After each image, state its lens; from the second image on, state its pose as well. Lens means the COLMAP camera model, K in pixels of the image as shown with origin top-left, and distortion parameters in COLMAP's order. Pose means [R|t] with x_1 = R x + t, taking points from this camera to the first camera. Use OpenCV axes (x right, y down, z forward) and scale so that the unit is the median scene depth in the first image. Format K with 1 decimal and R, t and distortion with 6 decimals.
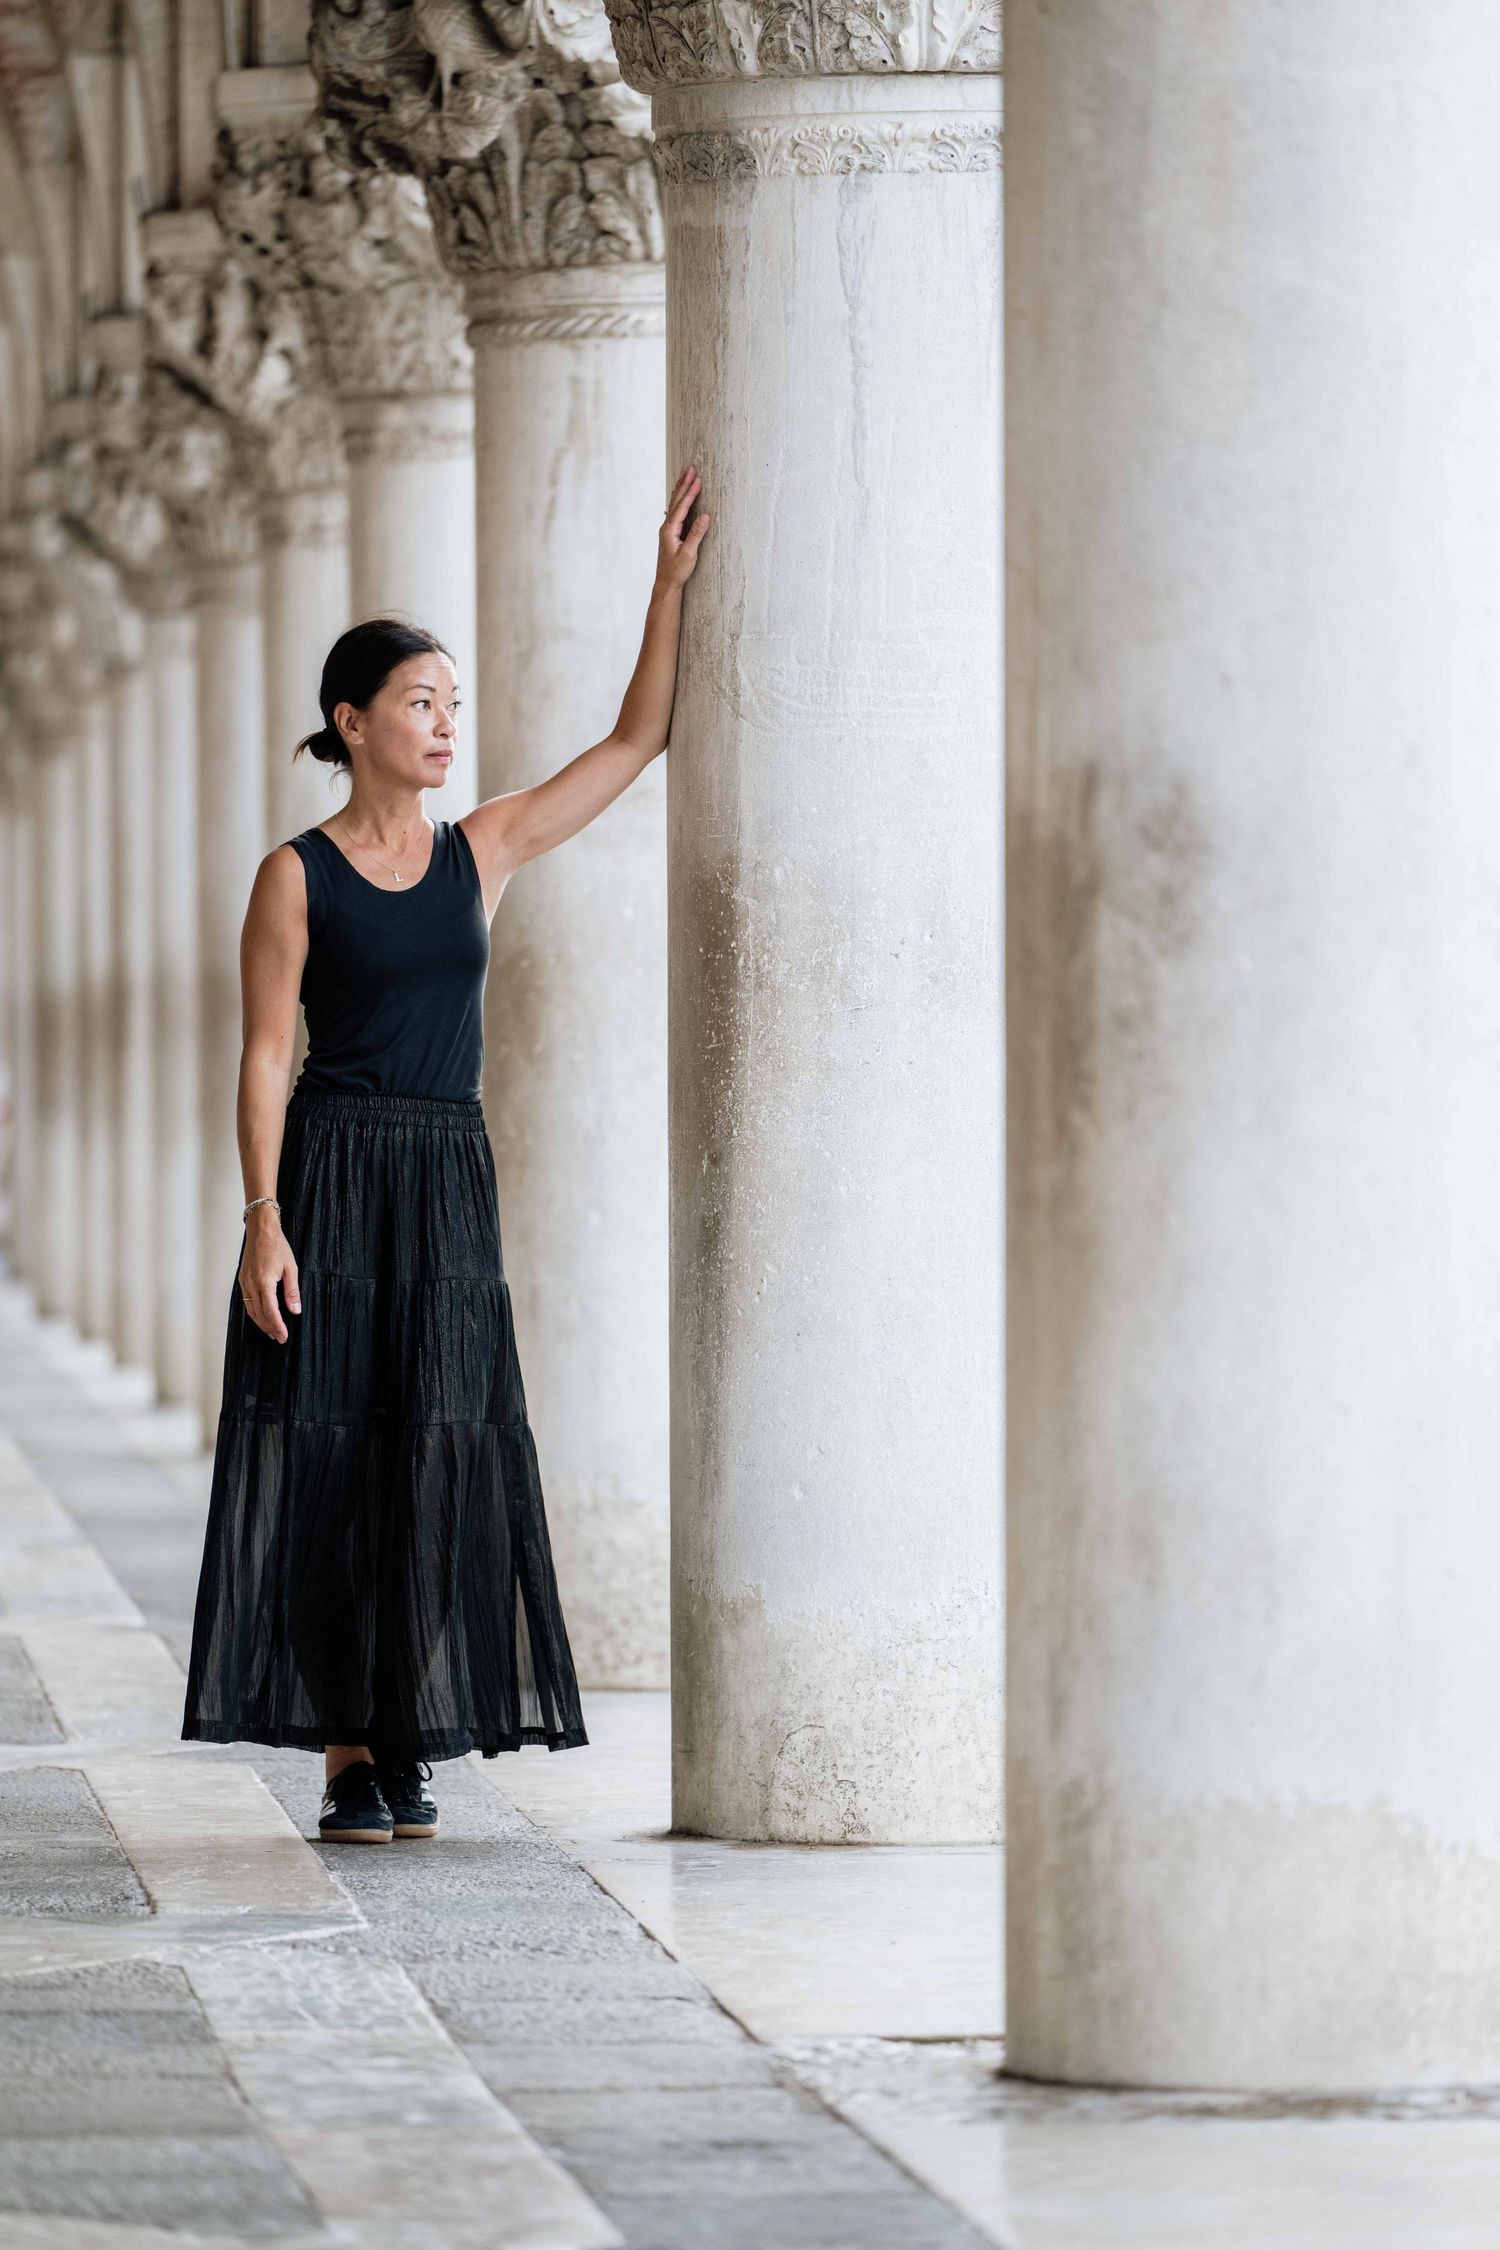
lens RADIAL K [[12378.5, 0, 750.0], [0, 12378.5, 1125.0], [0, 0, 1]] dist [-0.059849, -0.515390]
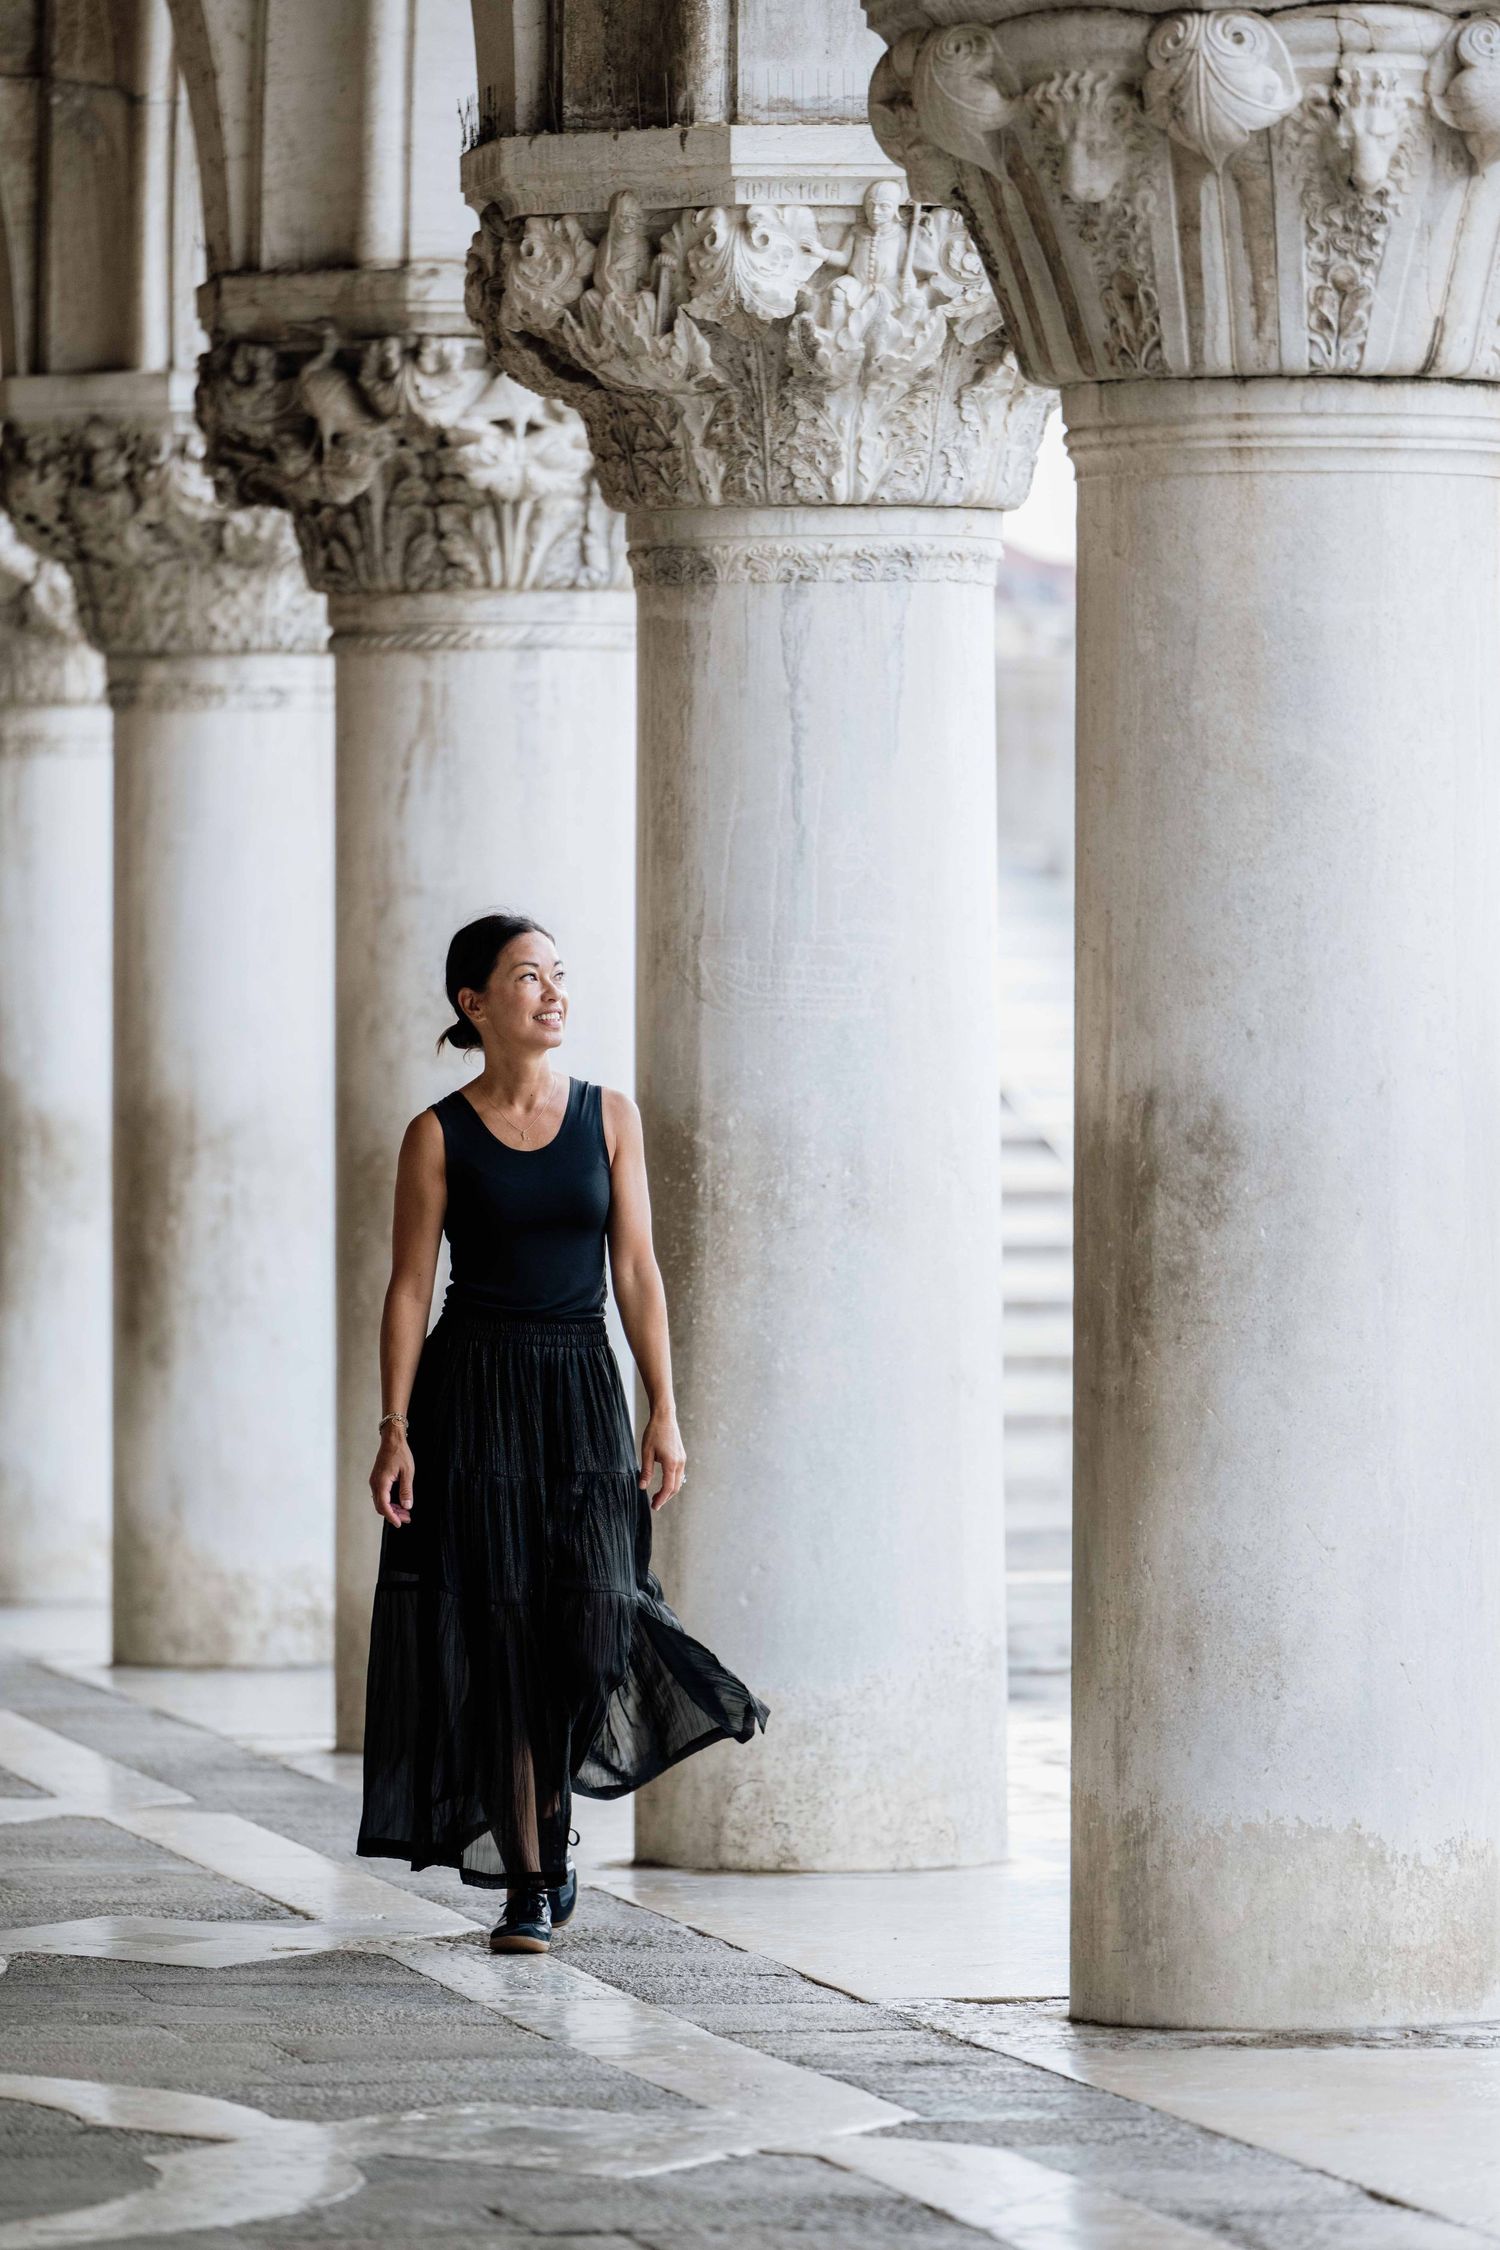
lens RADIAL K [[12378.5, 0, 750.0], [0, 12378.5, 1125.0], [0, 0, 1]] dist [-0.059849, -0.515390]
pose [[0.998080, 0.006860, 0.061555, -0.075590], [-0.006423, 0.999953, -0.007294, -0.010551], [-0.061602, 0.006885, 0.998077, -0.292859]]
